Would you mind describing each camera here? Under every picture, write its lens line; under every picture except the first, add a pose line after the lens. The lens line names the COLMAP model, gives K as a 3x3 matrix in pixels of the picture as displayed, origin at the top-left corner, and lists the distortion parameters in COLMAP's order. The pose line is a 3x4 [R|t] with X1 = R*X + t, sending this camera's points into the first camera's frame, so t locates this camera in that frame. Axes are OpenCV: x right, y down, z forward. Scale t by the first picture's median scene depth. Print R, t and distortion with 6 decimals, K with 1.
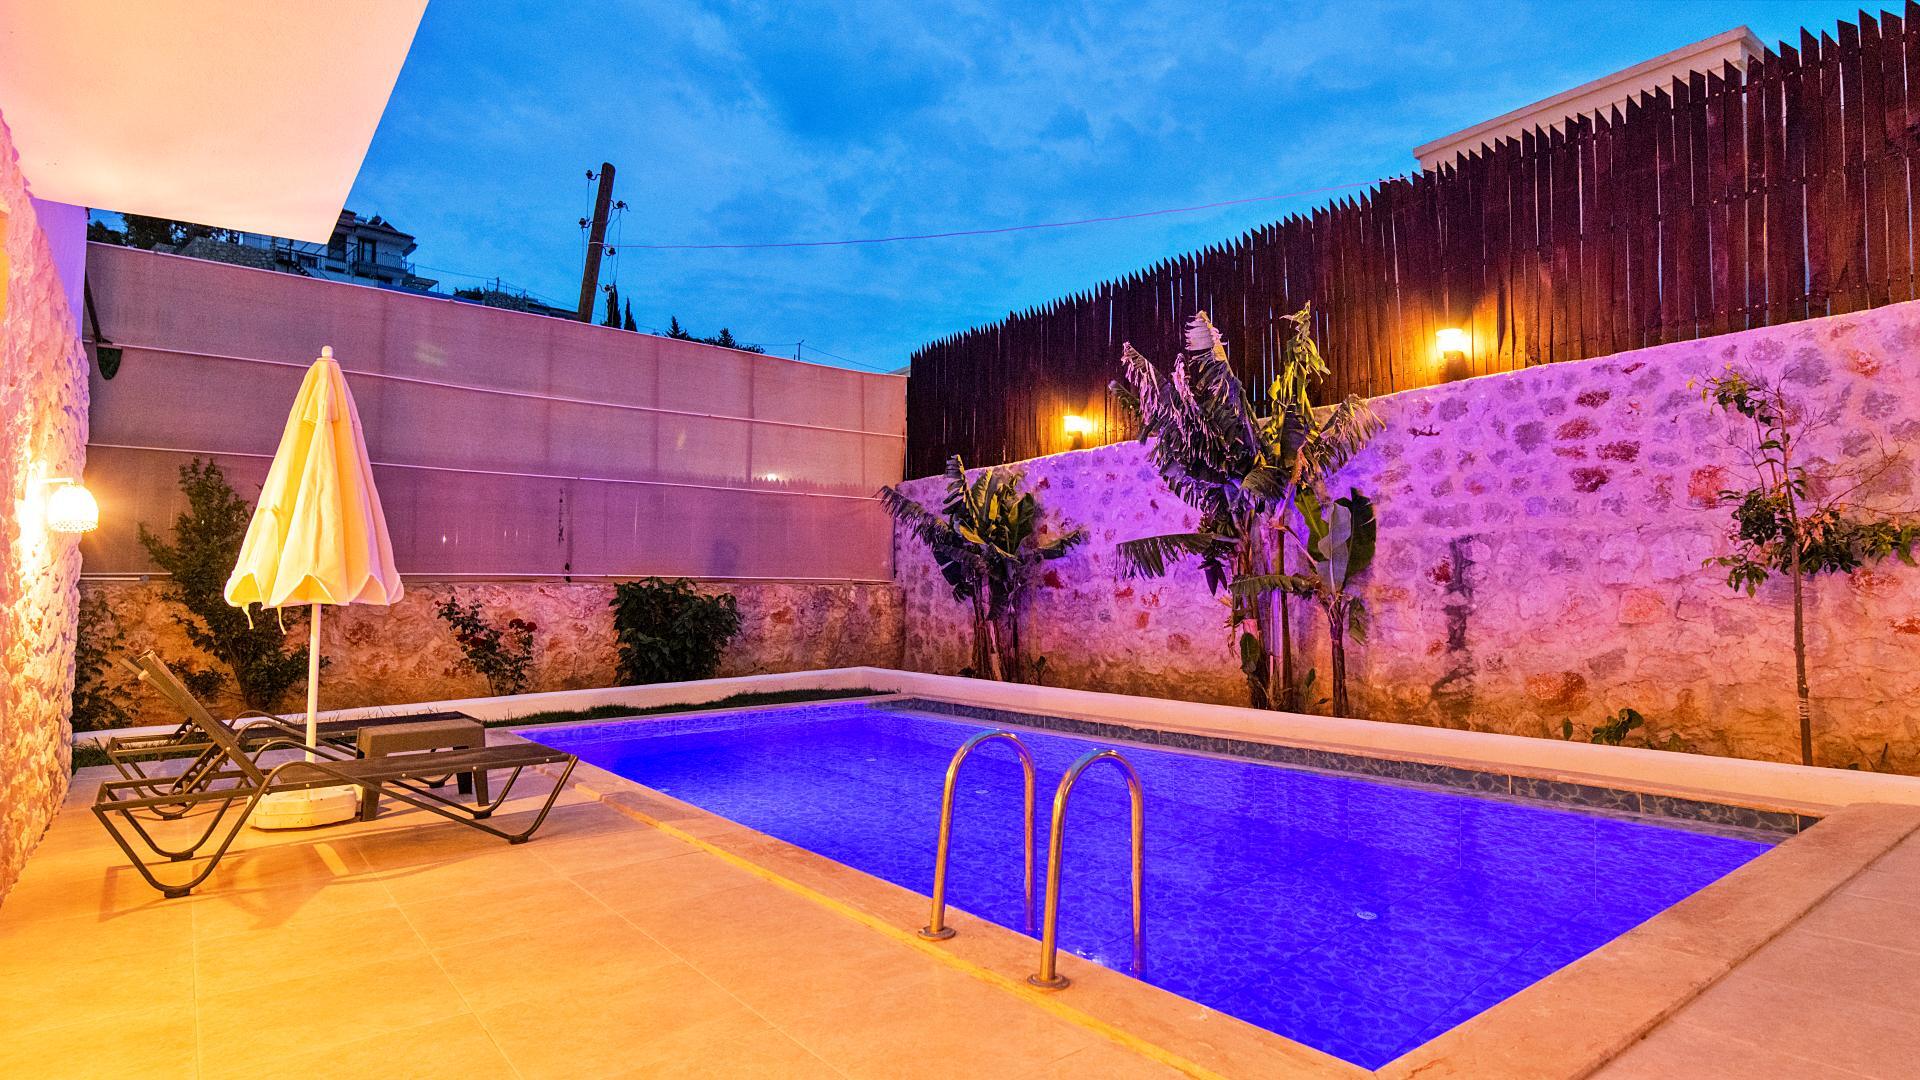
lens RADIAL K [[997.6, 0, 954.5], [0, 997.6, 527.2], [0, 0, 1]] dist [-0.001228, 0.000532]
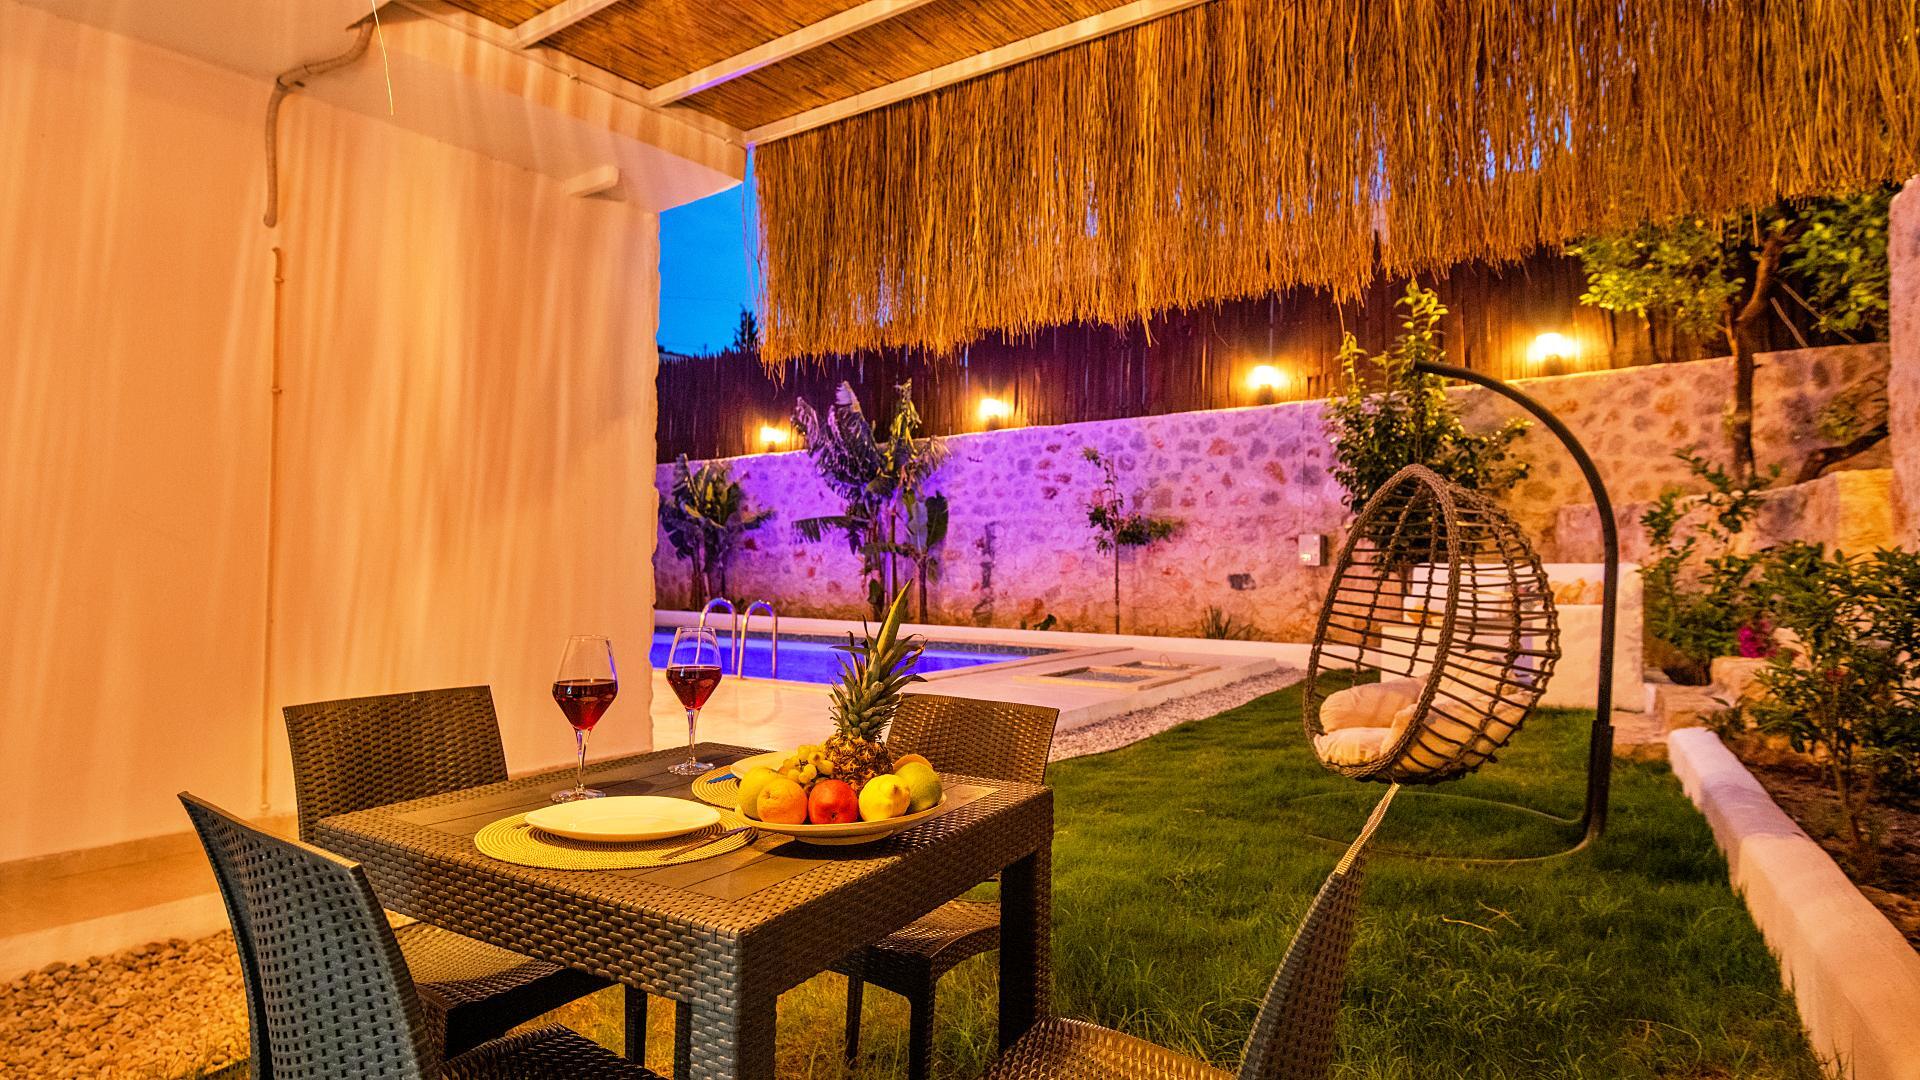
lens RADIAL K [[997.6, 0, 950.0], [0, 997.6, 527.7], [0, 0, 1]] dist [-0.001228, 0.000532]
pose [[0.958493, 0.022438, 0.284232, -0.047035], [-0.030756, 0.999218, 0.024835, -0.020712], [-0.283453, -0.032546, 0.958434, -0.606546]]
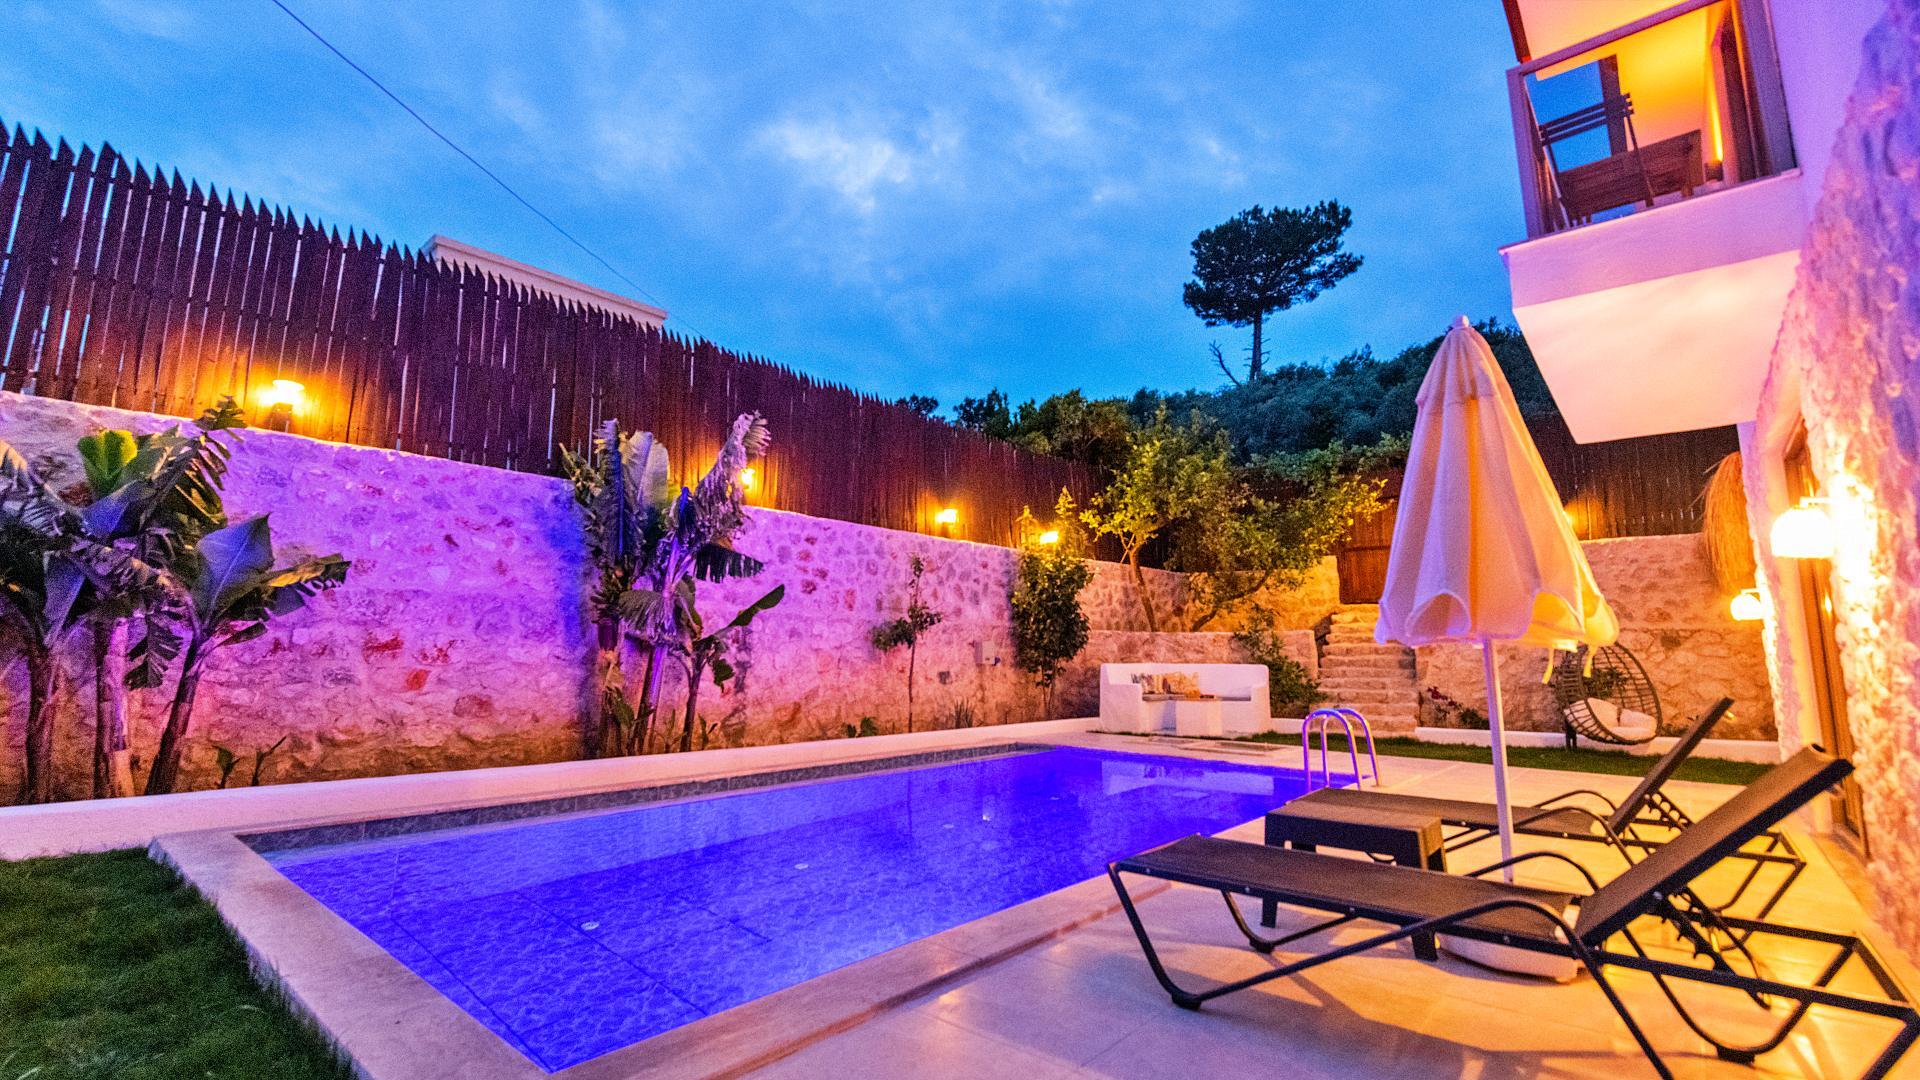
lens RADIAL K [[835.6, 0, 920.5], [0, 835.6, 540.2], [0, 0, 1]] dist [0.000467, 0.000047]
pose [[-0.172104, 0.147067, 0.974039, -0.699512], [-0.069840, 0.984483, -0.160984, 0.079165], [-0.982600, -0.095733, -0.159162, 0.914052]]
